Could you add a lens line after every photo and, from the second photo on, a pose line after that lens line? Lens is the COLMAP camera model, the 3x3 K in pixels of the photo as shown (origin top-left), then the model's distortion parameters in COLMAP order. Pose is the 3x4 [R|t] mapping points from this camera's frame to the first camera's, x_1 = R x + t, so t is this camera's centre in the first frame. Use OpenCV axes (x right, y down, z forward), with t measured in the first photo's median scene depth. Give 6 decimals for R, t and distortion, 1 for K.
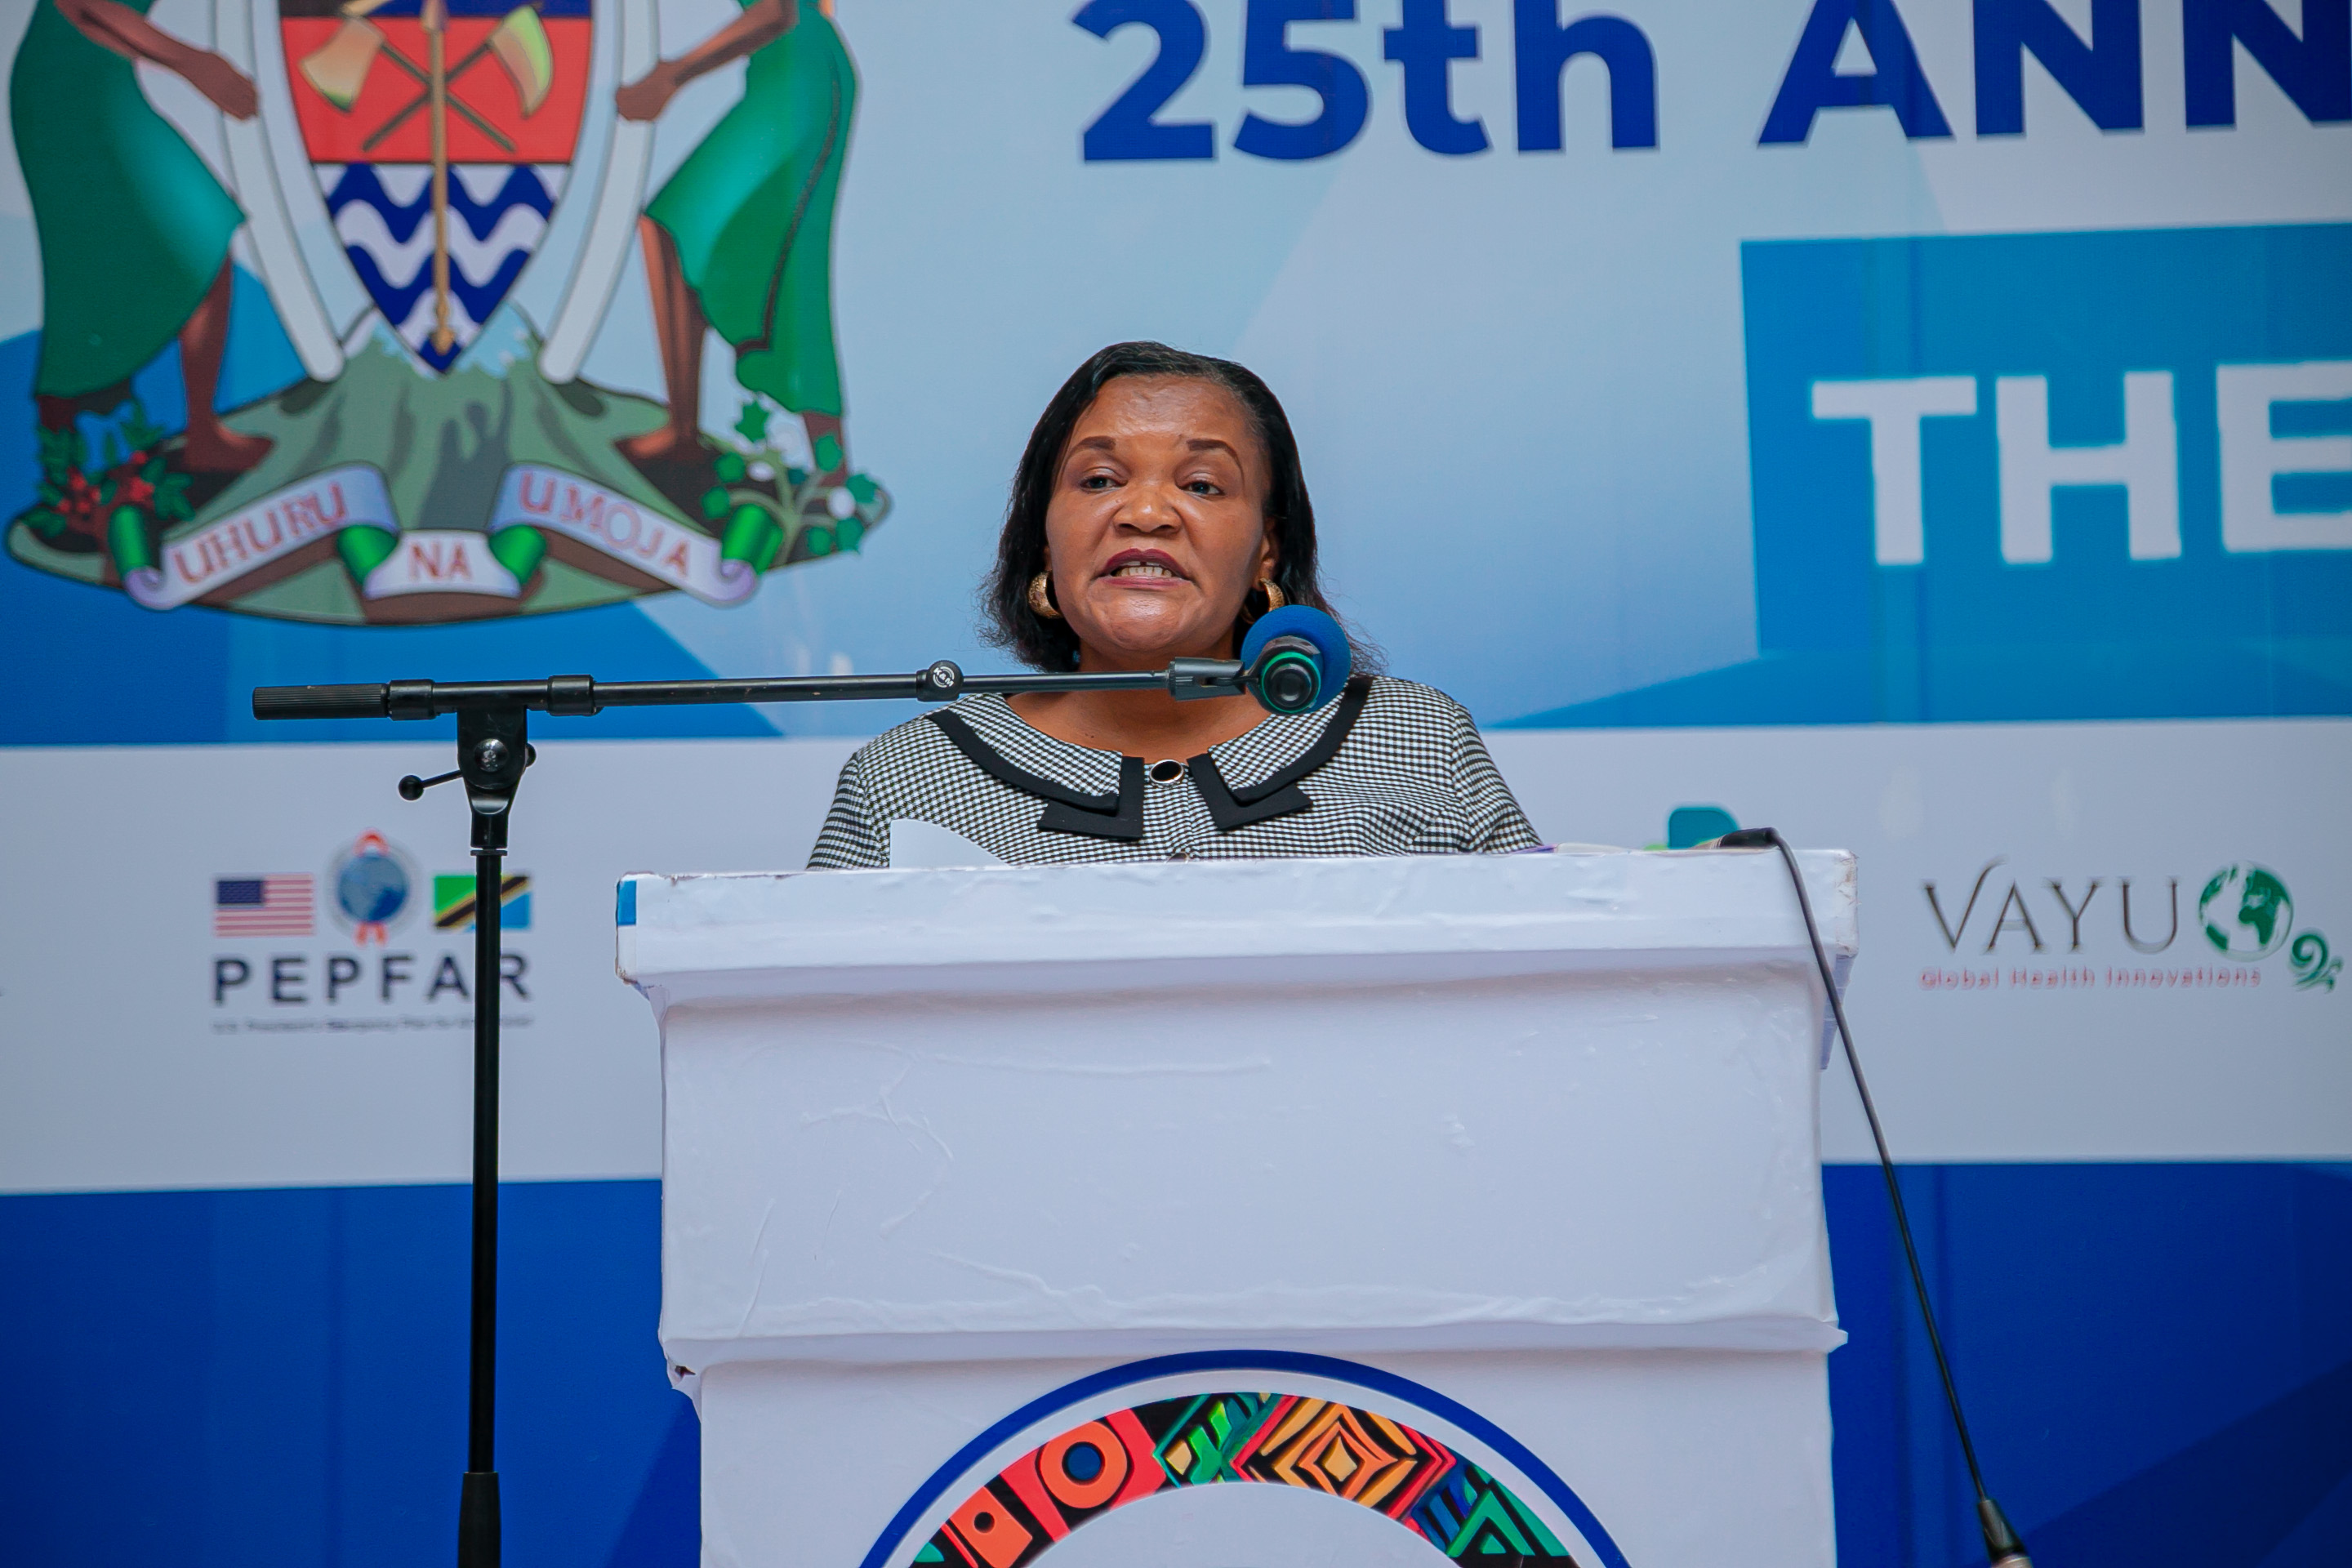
lens RADIAL K [[6288.0, 0, 1152.8], [0, 6288.0, 792.8], [0, 0, 1]] dist [0.632057, 0.000000]
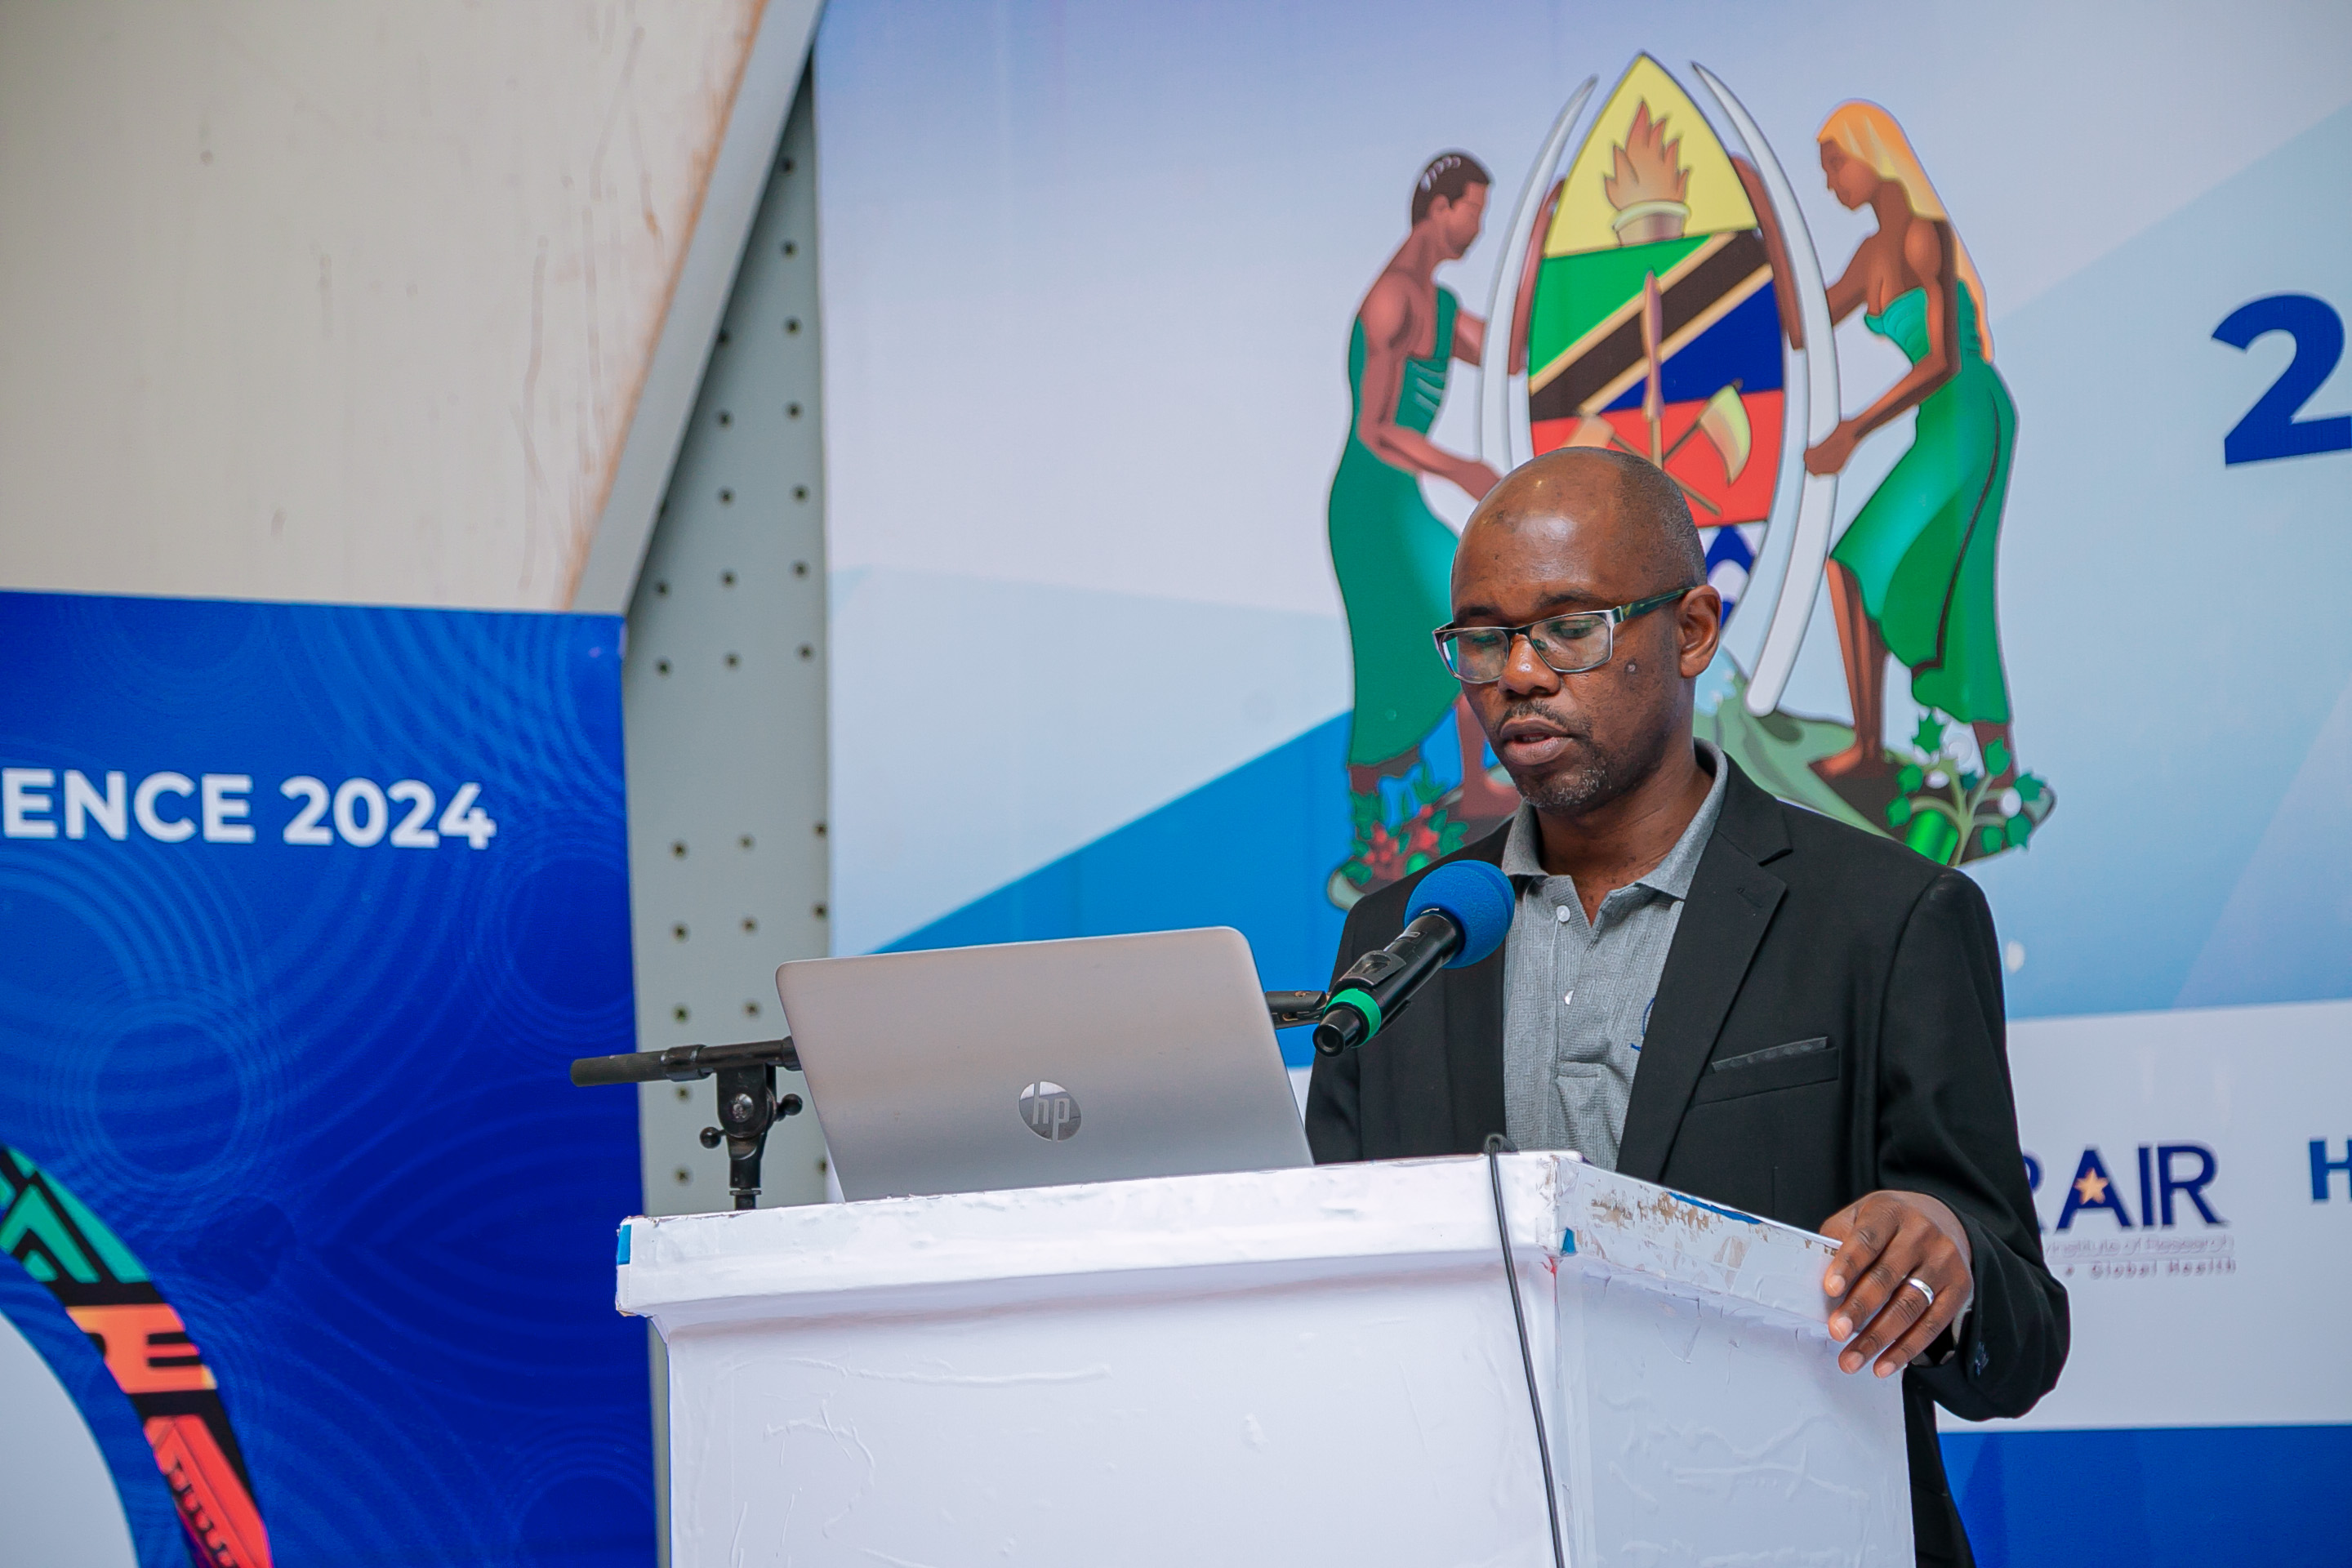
lens RADIAL K [[5585.4, 0, 1168.2], [0, 5585.4, 764.0], [0, 0, 1]] dist [0.475537, 0.000000]
pose [[0.879529, -0.075817, -0.469767, 0.278839], [0.053295, 0.996709, -0.061081, -0.001107], [0.472852, 0.028686, 0.880675, 0.078744]]
